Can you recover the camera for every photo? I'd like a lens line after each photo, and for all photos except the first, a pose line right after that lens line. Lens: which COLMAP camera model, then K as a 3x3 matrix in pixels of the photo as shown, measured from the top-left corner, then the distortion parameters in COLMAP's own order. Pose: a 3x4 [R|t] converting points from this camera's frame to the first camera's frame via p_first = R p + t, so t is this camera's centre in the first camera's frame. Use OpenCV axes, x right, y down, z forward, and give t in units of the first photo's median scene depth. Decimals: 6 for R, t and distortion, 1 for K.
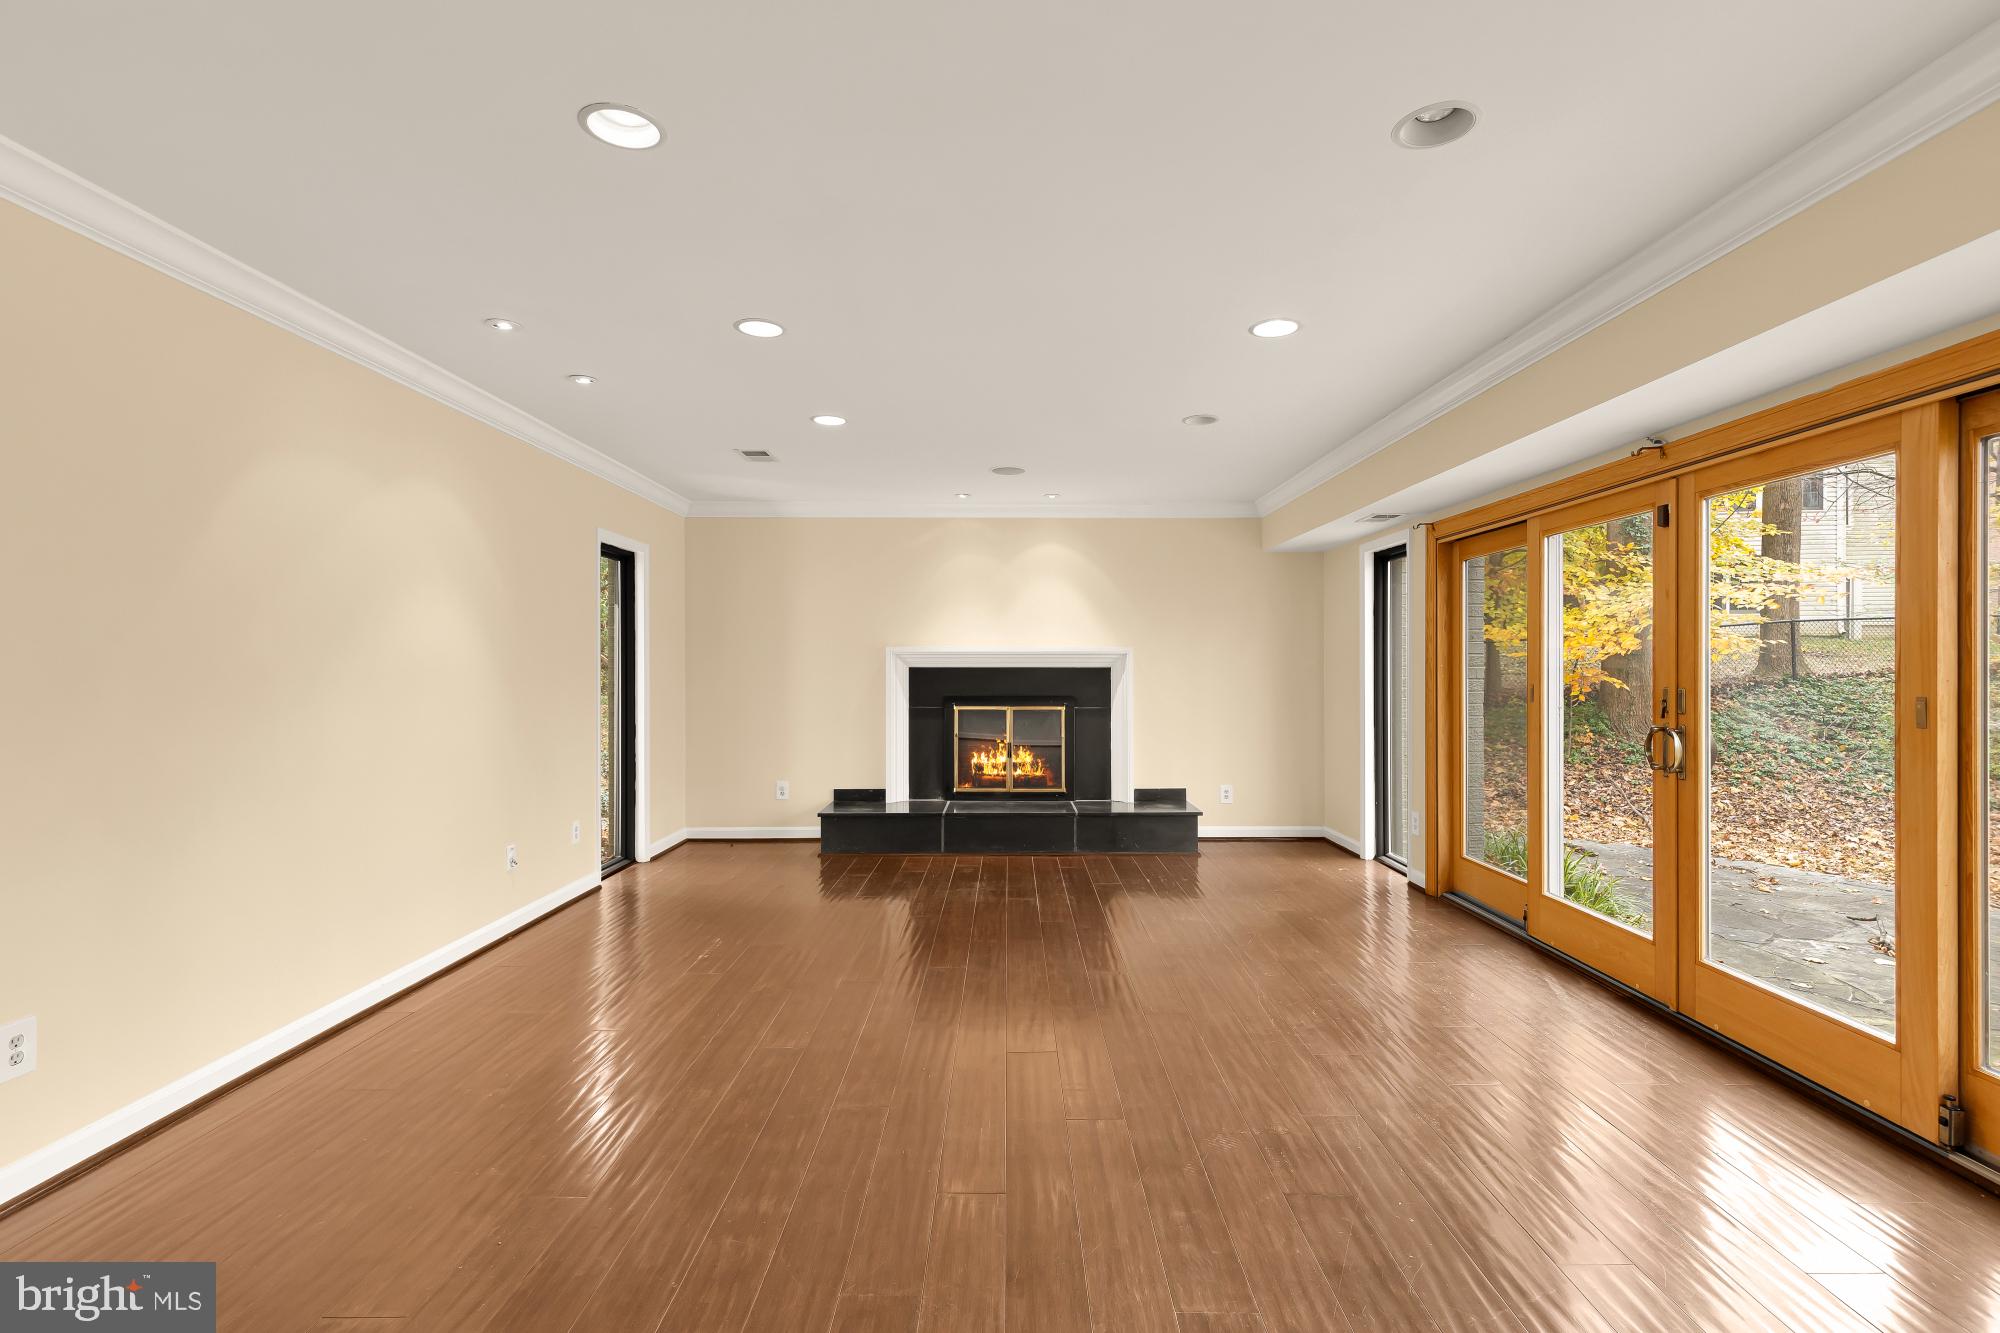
lens RADIAL K [[912.2, 0, 1006.9], [0, 912.2, 669.7], [0, 0, 1]] dist [0.011197, -0.001021]
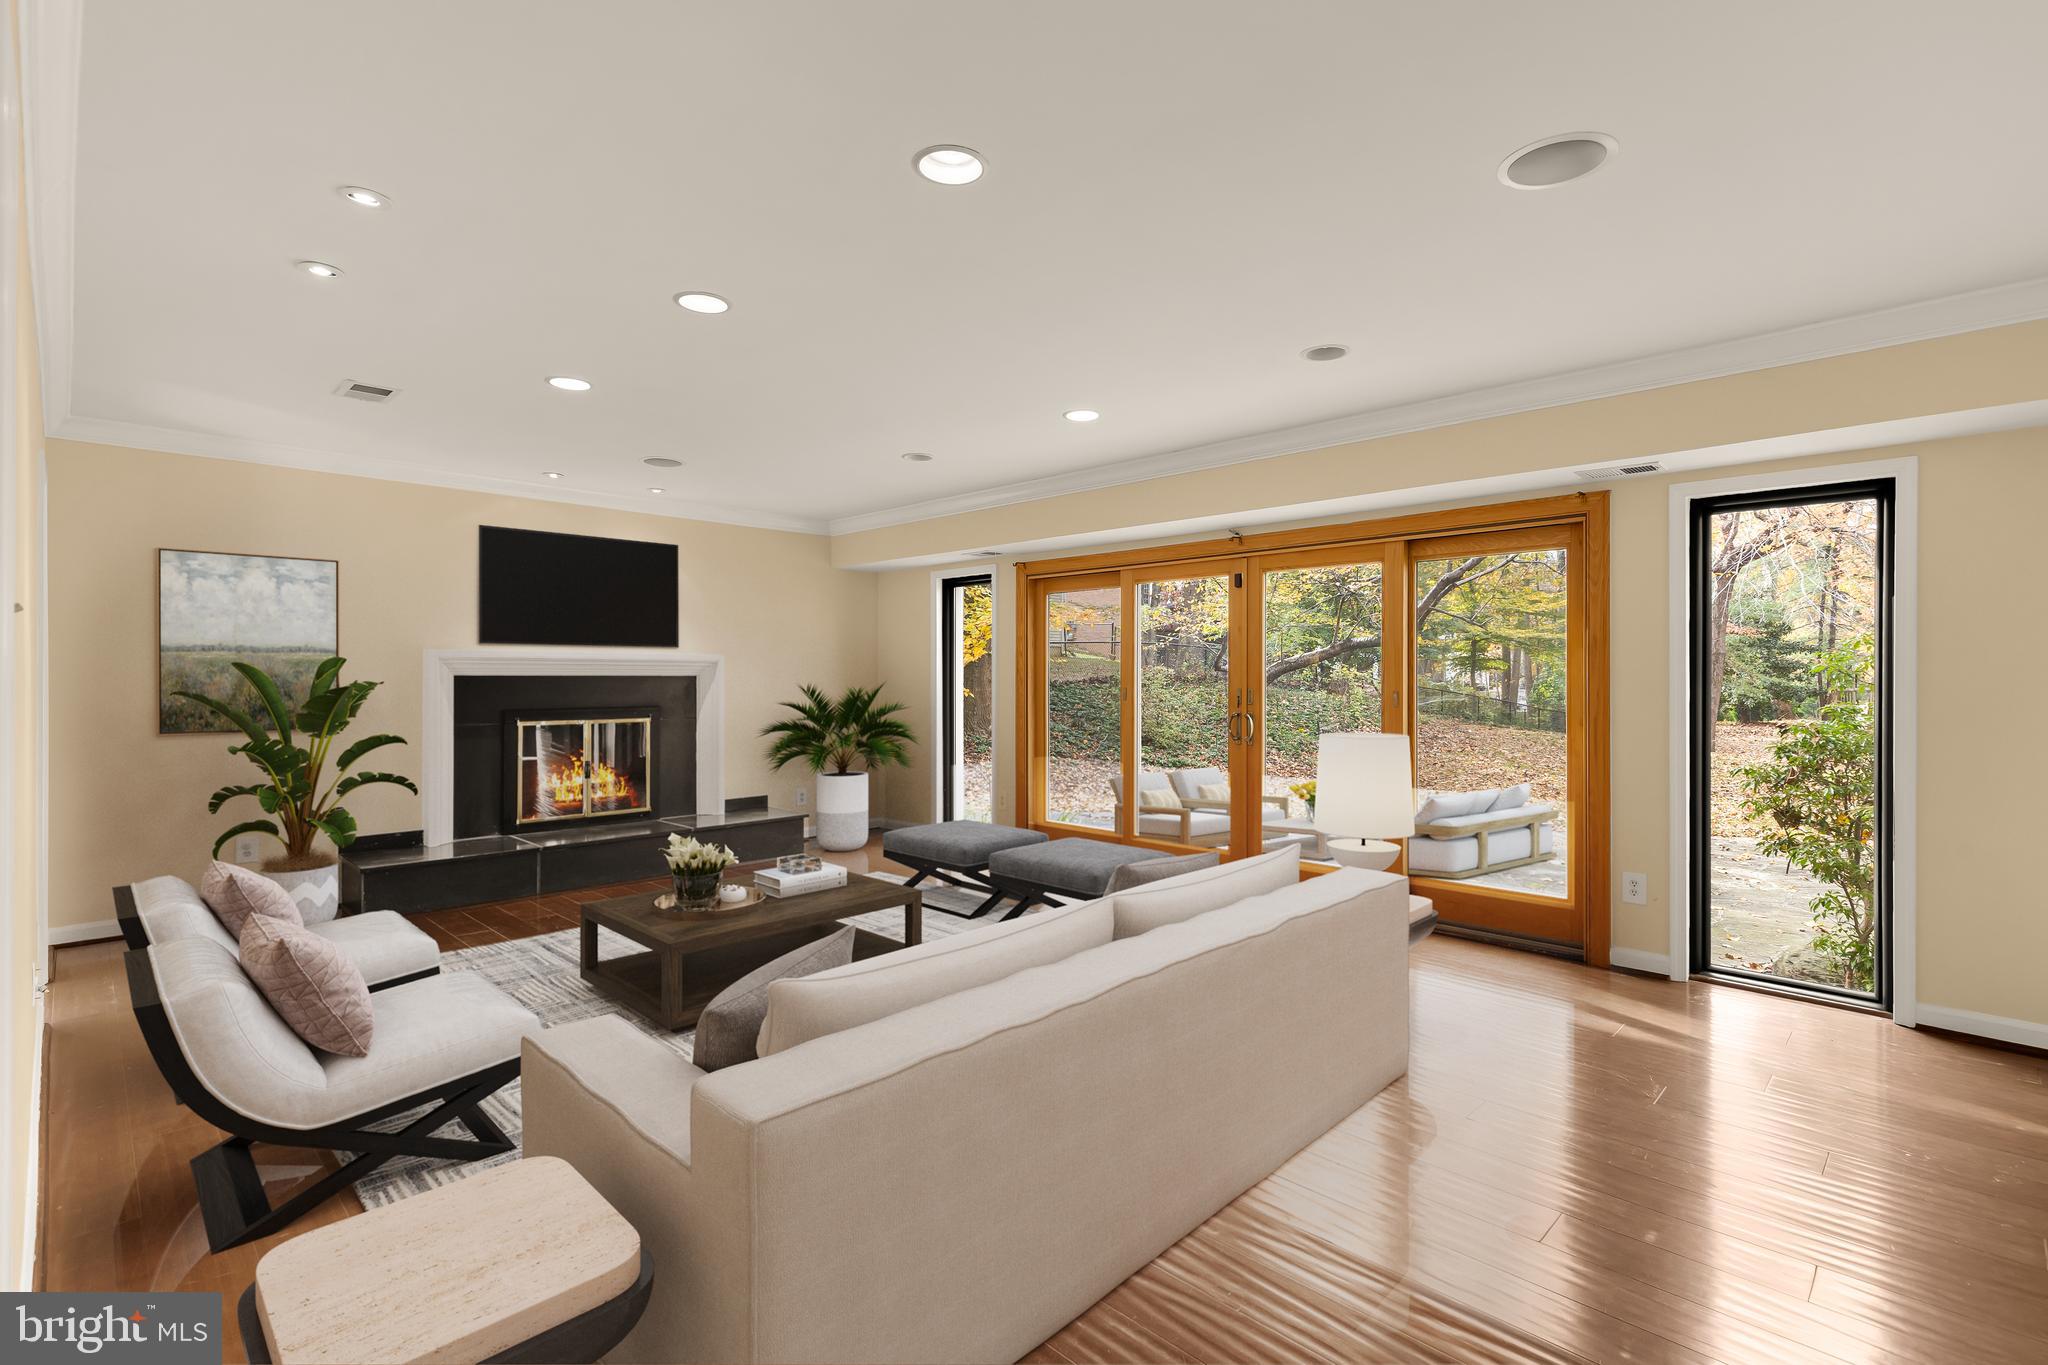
lens RADIAL K [[944.4, 0, 1040.9], [0, 944.4, 677.4], [0, 0, 1]] dist [0.015068, -0.000197]
pose [[0.699229, -0.000908, 0.714897, -0.348296], [0.002209, 0.999997, -0.000891, 0.000733], [-0.714894, 0.002203, 0.699229, 0.048529]]
